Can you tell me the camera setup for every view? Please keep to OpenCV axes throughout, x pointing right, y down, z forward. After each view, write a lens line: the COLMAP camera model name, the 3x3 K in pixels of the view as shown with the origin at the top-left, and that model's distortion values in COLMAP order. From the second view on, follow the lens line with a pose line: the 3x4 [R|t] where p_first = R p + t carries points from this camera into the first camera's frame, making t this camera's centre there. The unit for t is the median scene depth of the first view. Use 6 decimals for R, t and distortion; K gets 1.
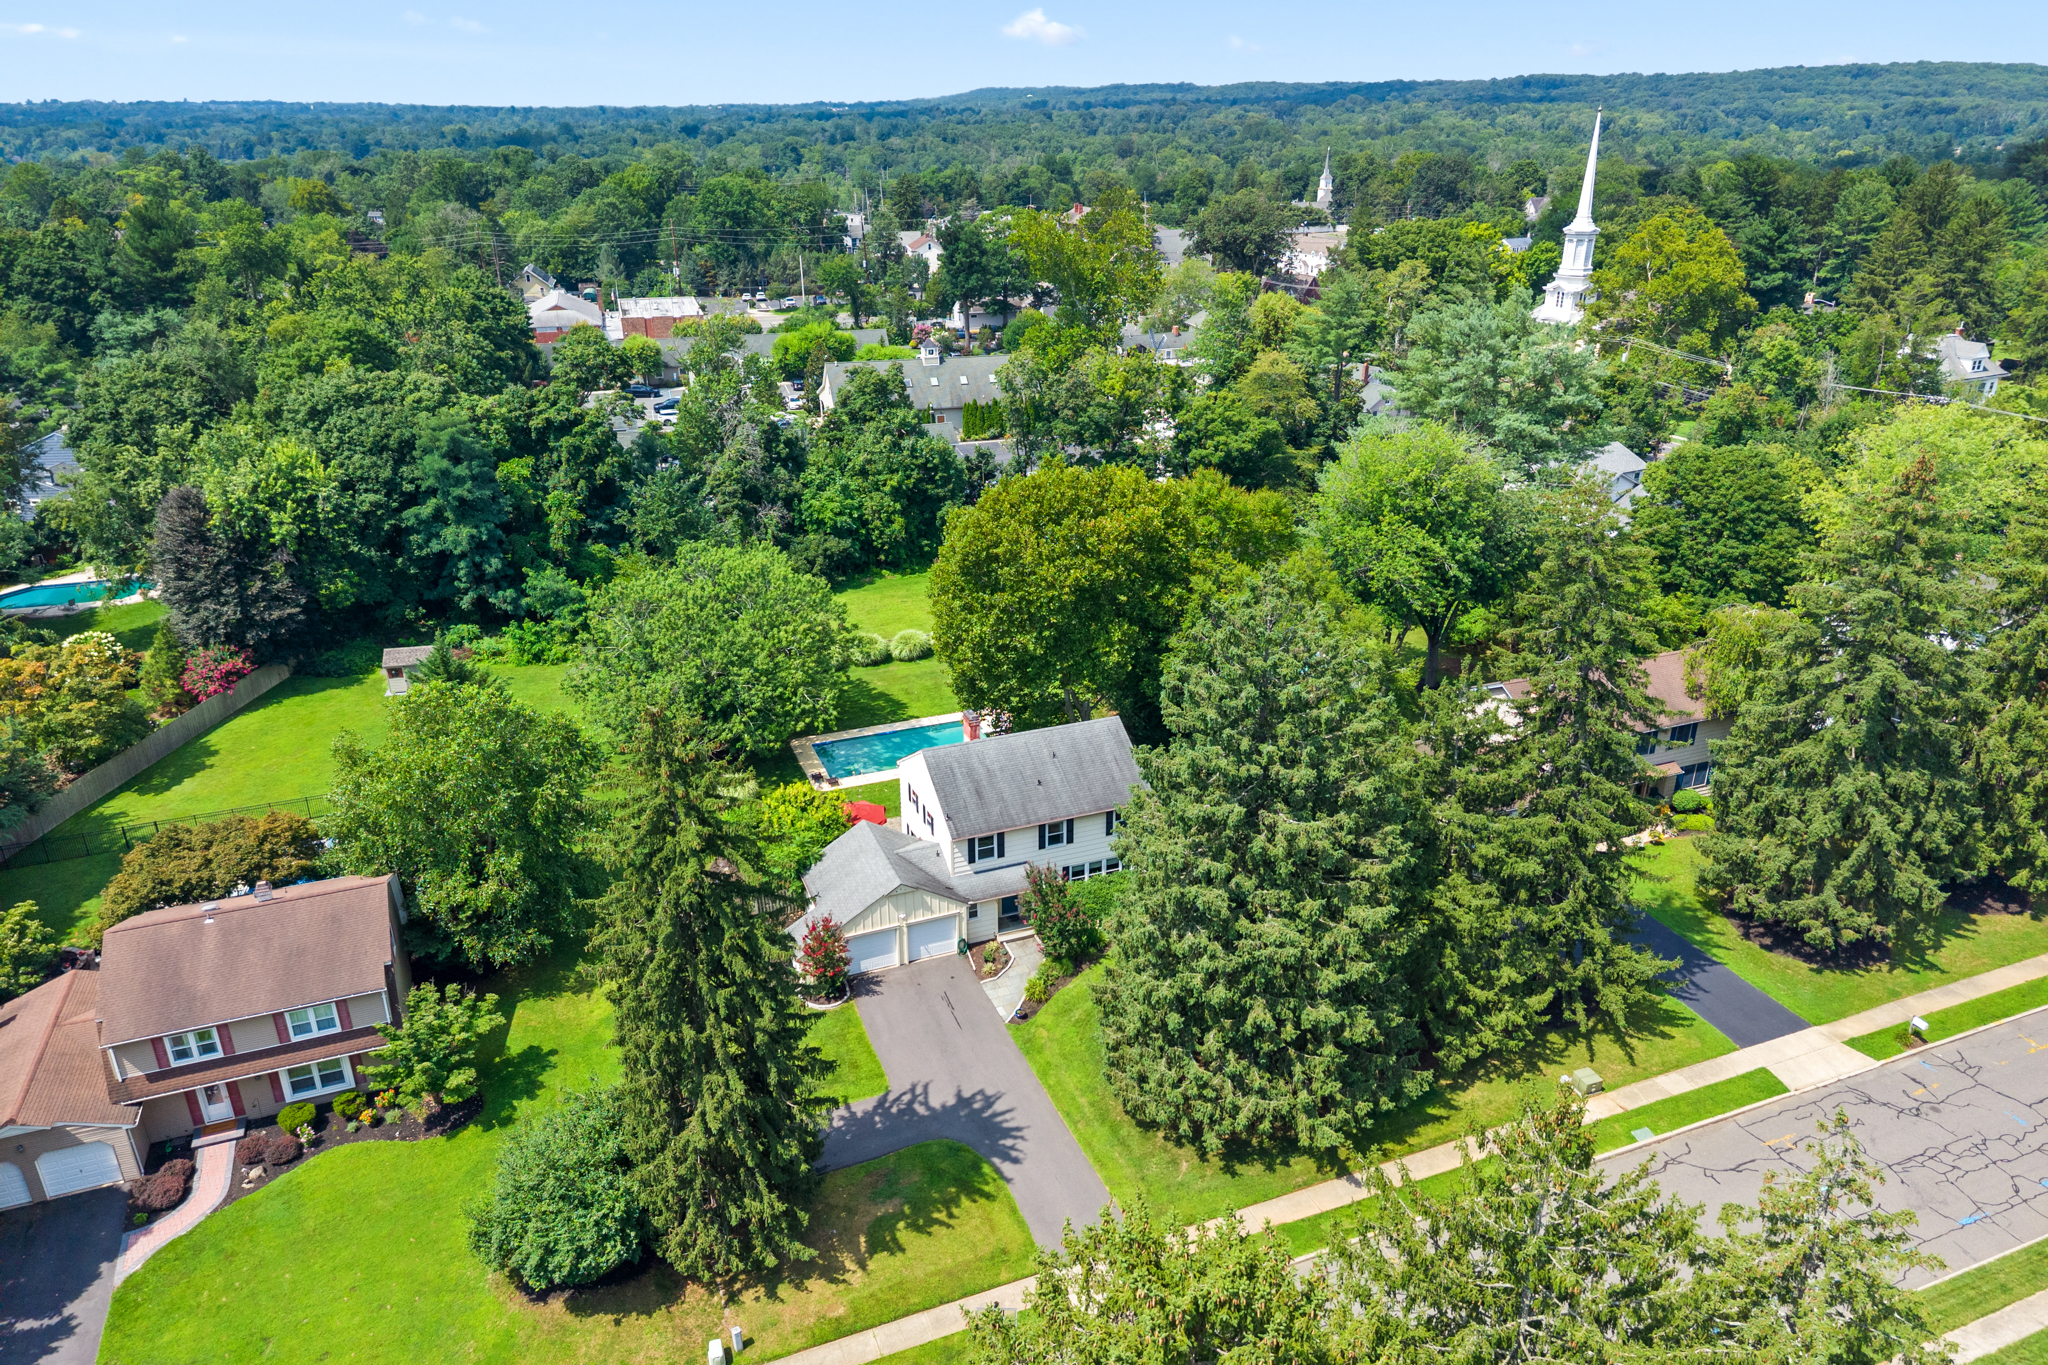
lens RADIAL K [[1395.9, 0, 1024.0], [0, 1395.9, 682.5], [0, 0, 1]] dist [0.064625, -0.000158]
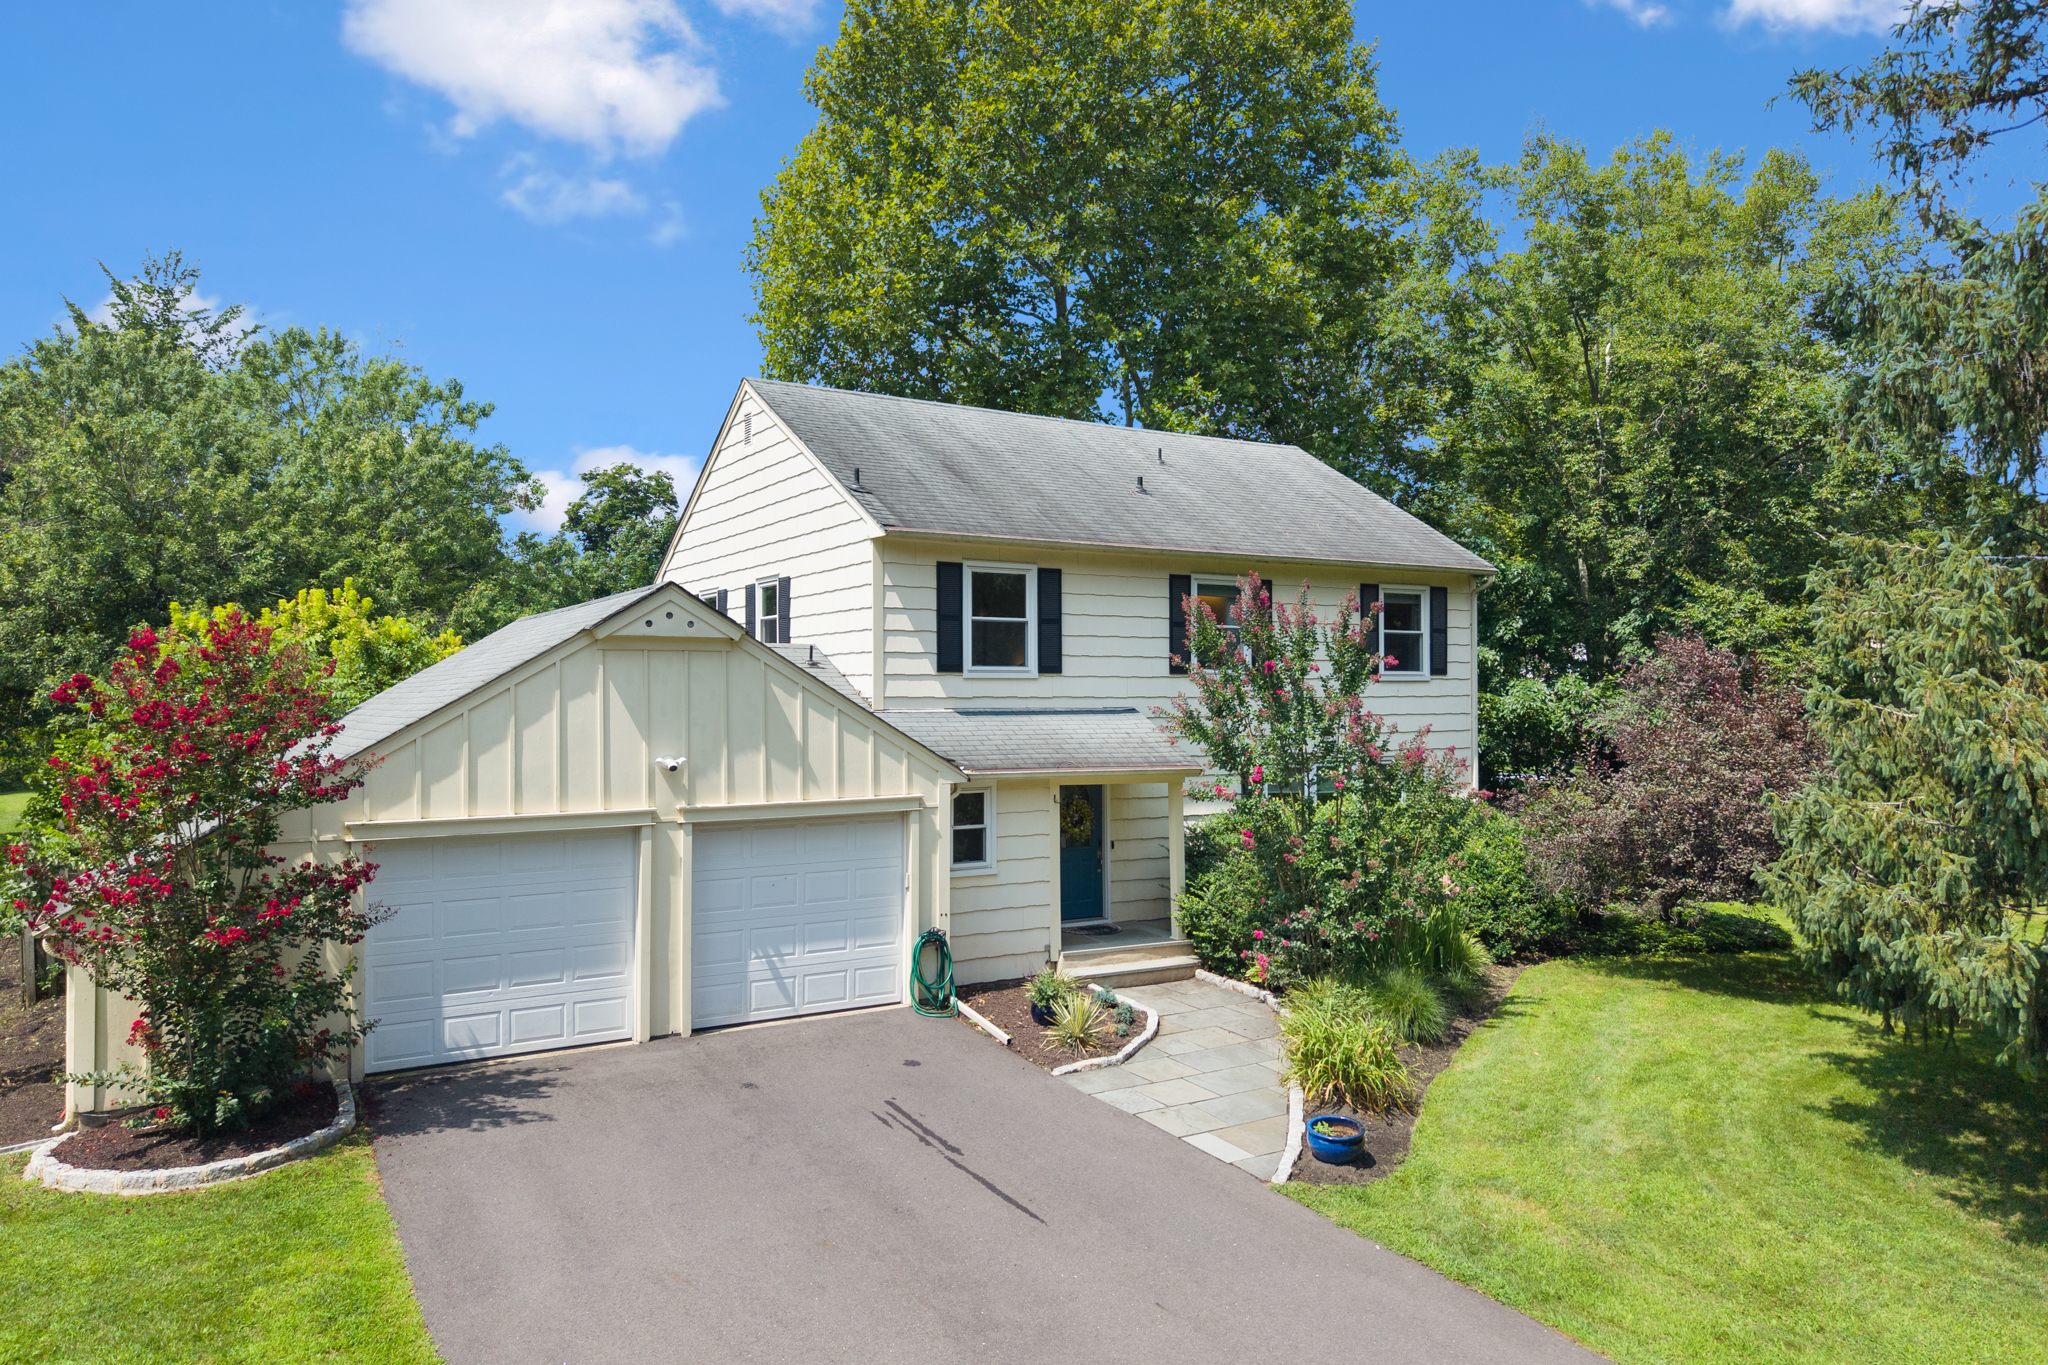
lens RADIAL K [[1394.6, 0, 1025.4], [0, 1394.6, 668.7], [0, 0, 1]] dist [-0.001284, -0.003000]
pose [[0.984476, 0.004827, 0.175455, -0.069937], [0.066996, 0.913603, -0.401050, 0.237830], [-0.162232, 0.406578, 0.899097, 0.779753]]
